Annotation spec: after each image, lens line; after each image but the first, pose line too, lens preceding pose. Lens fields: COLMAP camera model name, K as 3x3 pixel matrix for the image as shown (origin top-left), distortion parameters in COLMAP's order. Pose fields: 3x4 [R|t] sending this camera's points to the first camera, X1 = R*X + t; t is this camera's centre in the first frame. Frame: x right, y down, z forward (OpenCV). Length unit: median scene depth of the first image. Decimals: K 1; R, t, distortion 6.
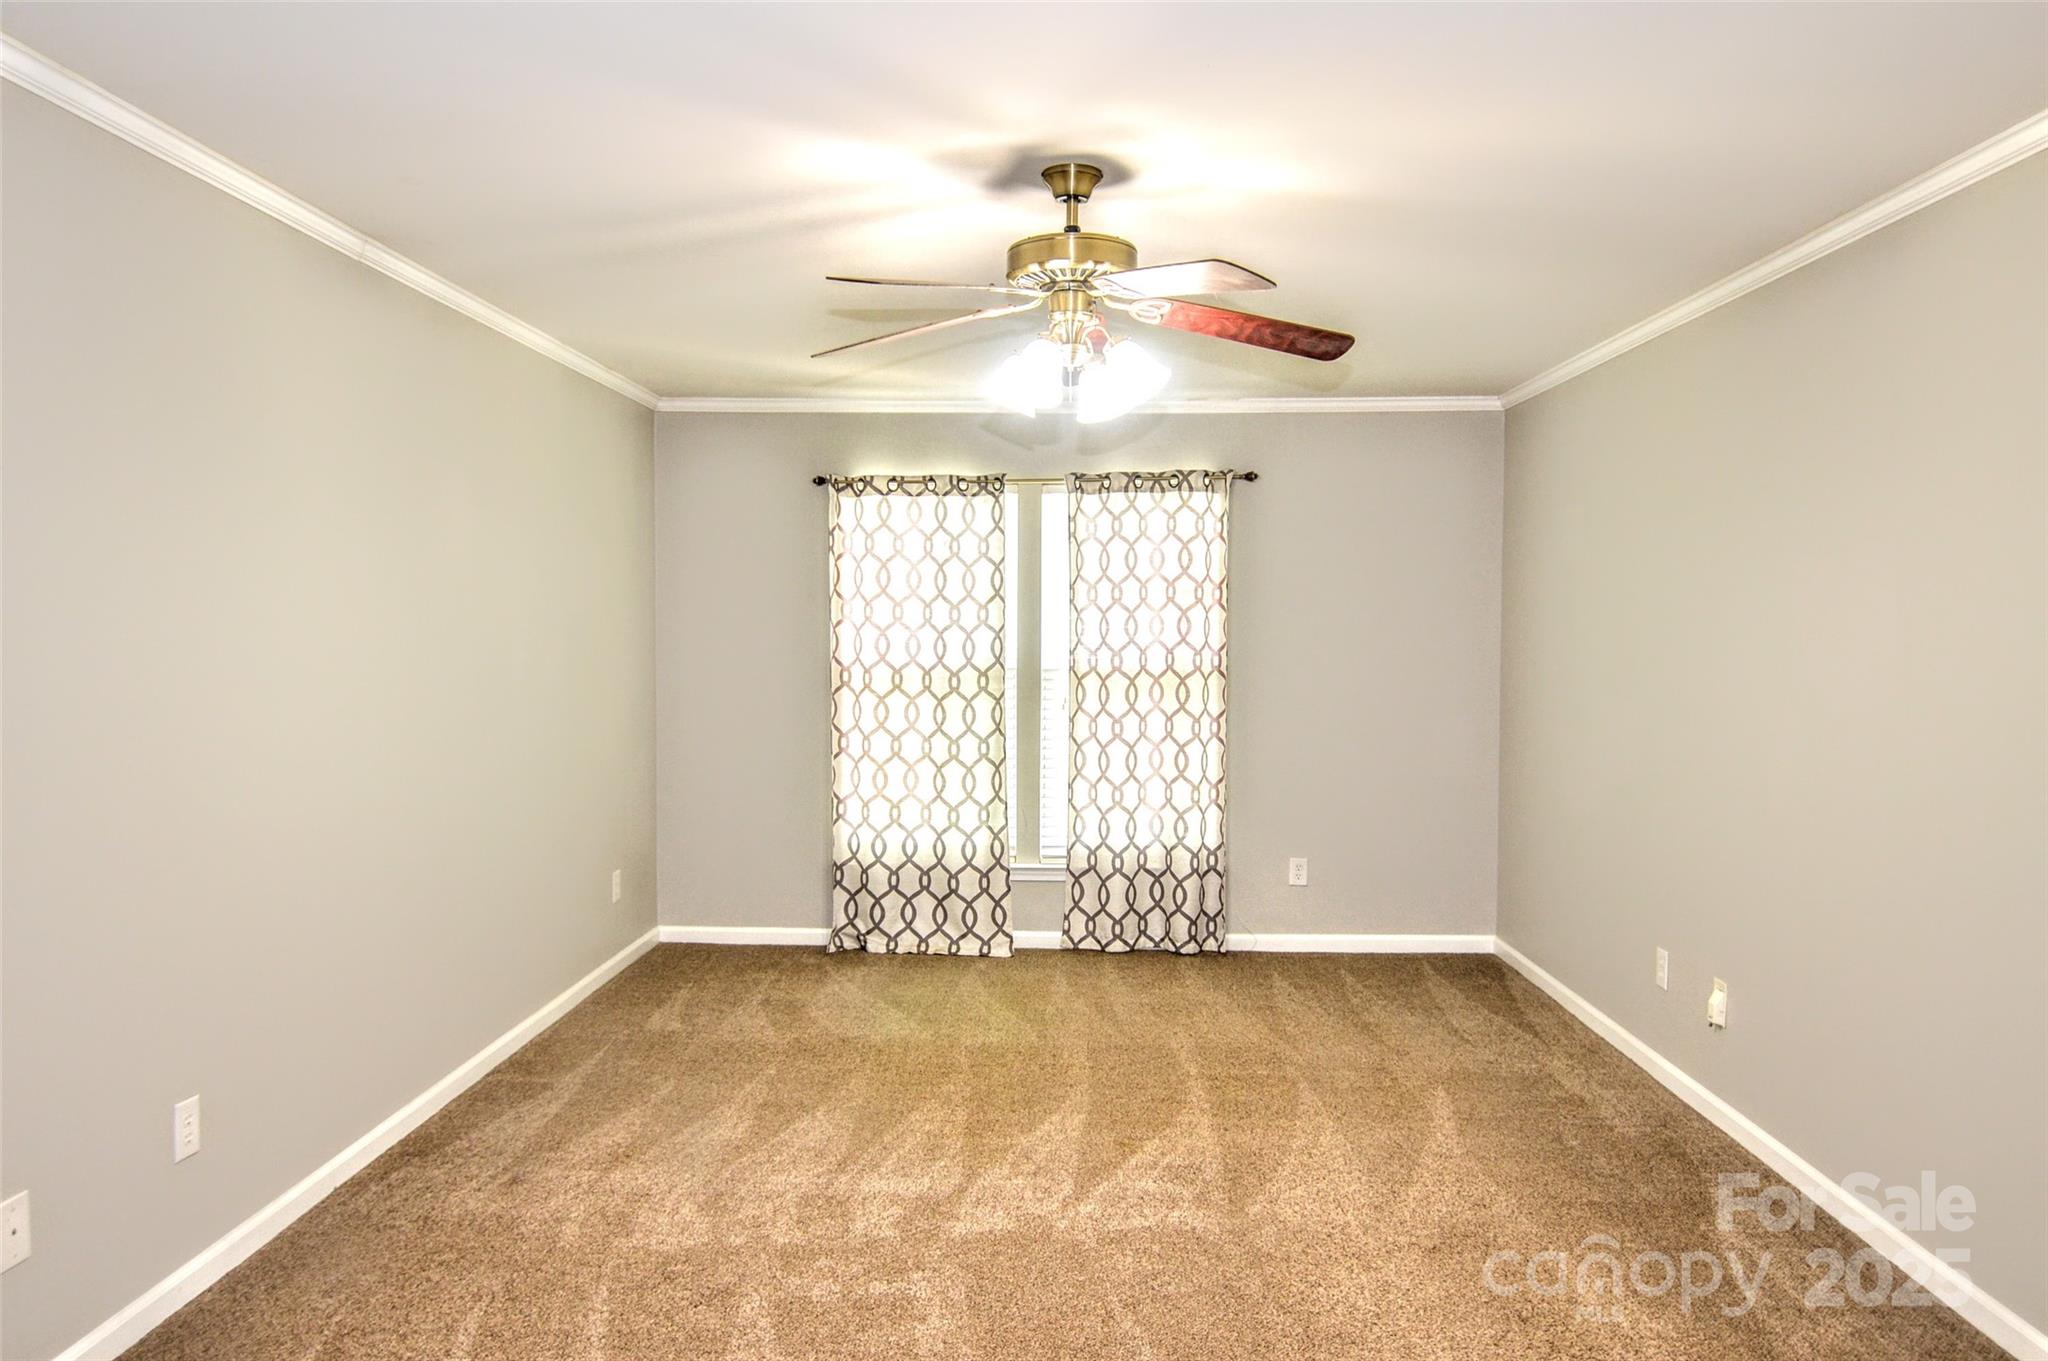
lens RADIAL K [[1423.9, 0, 1019.6], [0, 1423.9, 679.7], [0, 0, 1]] dist [0.013435, -0.021886]
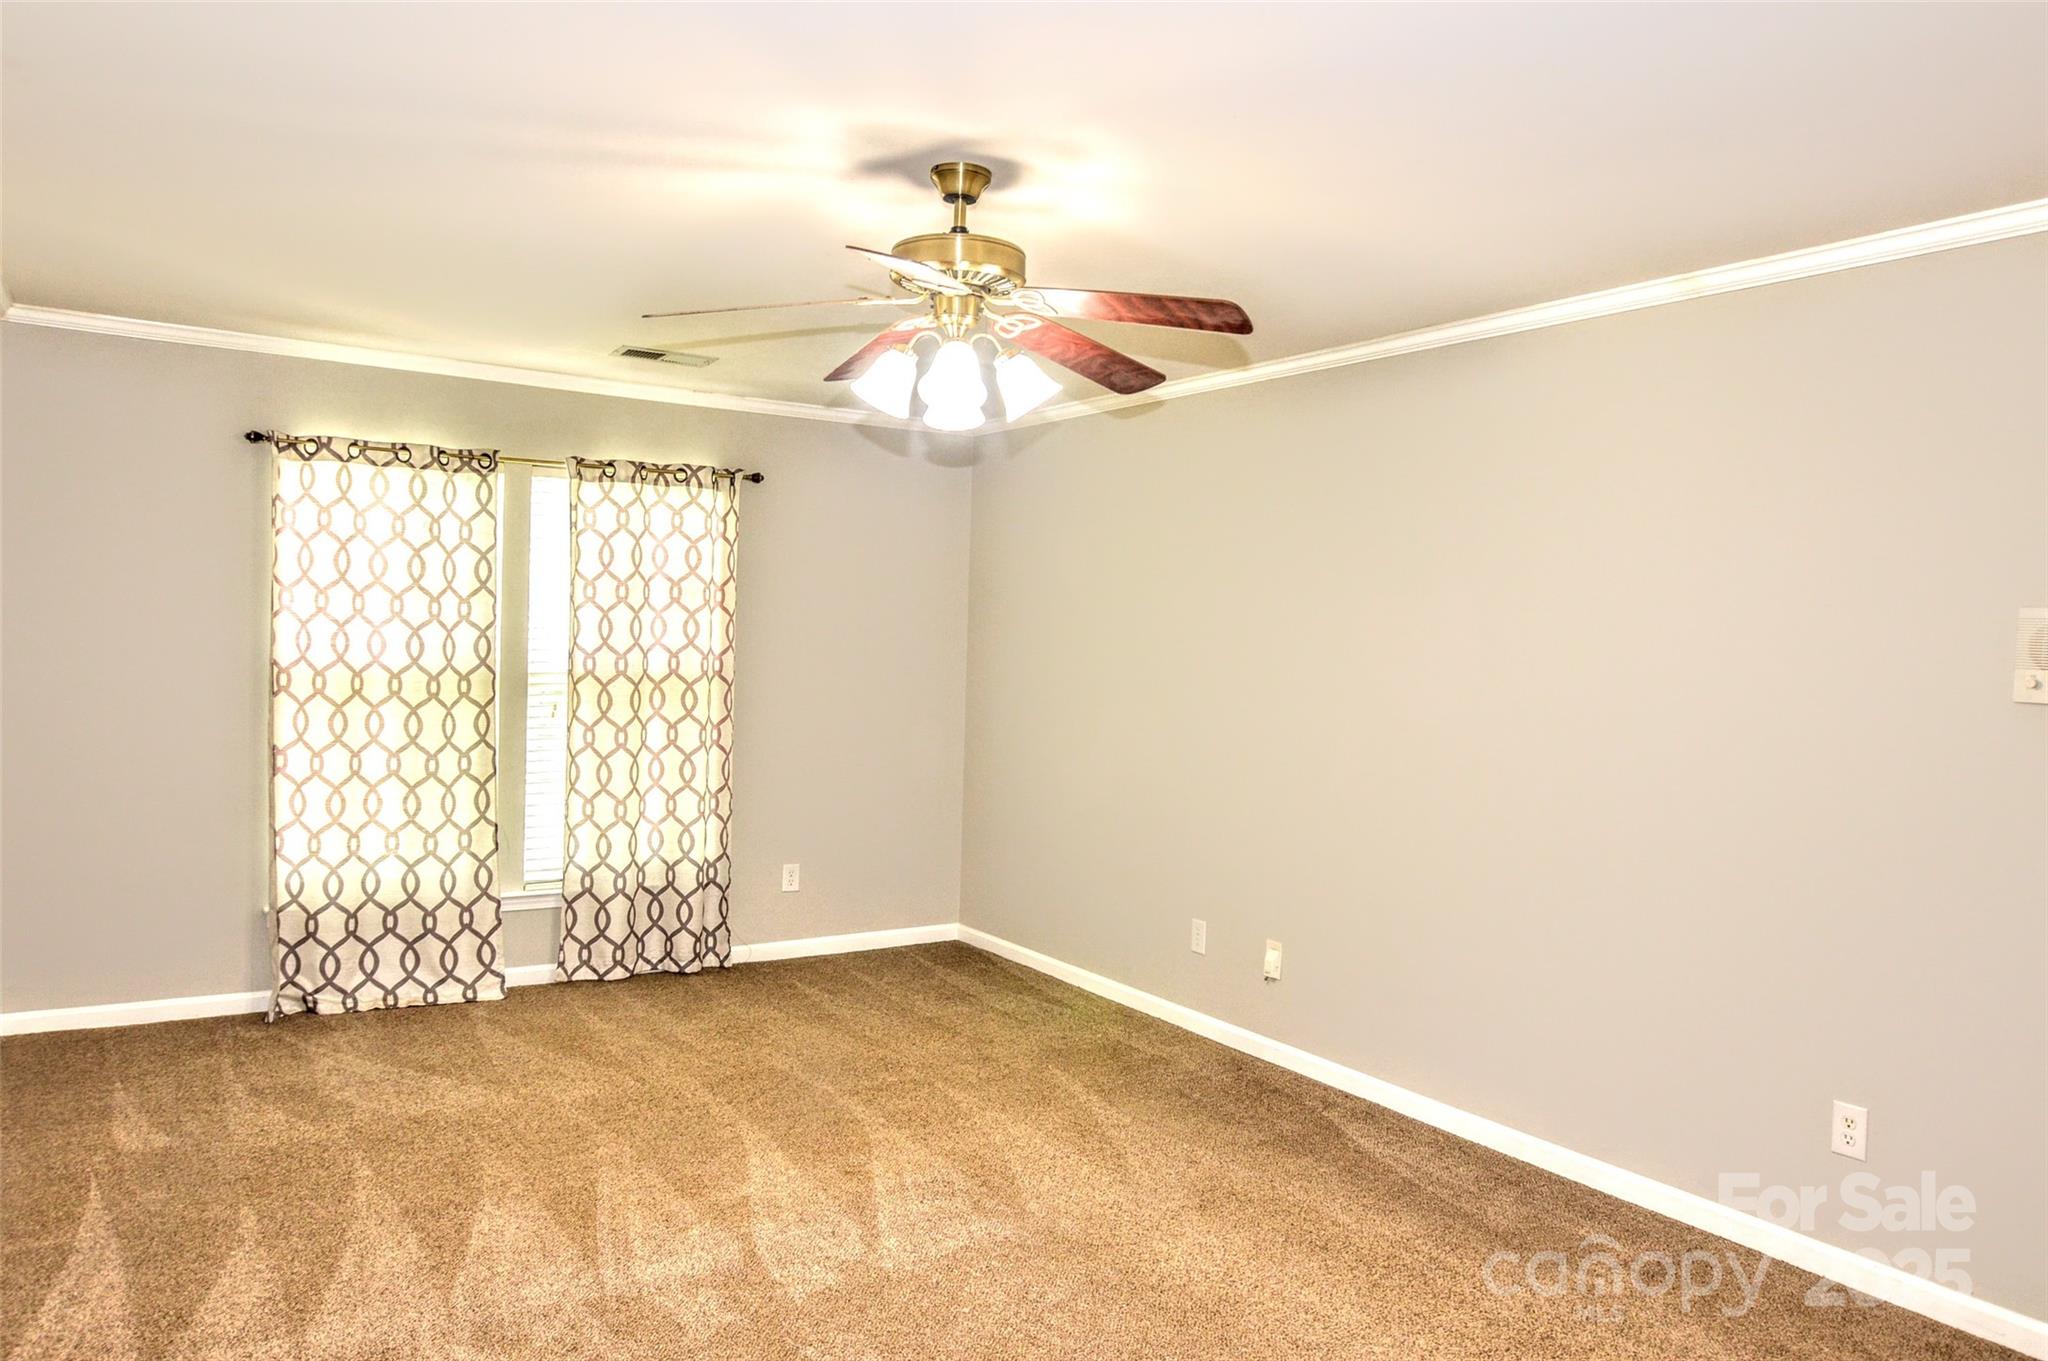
lens RADIAL K [[1423.9, 0, 1024.2], [0, 1423.9, 679.8], [0, 0, 1]] dist [0.013435, -0.021886]
pose [[0.820875, 0.004835, 0.571087, -0.245447], [-0.006611, 0.999978, 0.001037, -0.006000], [-0.571069, -0.004627, 0.820889, 0.091396]]
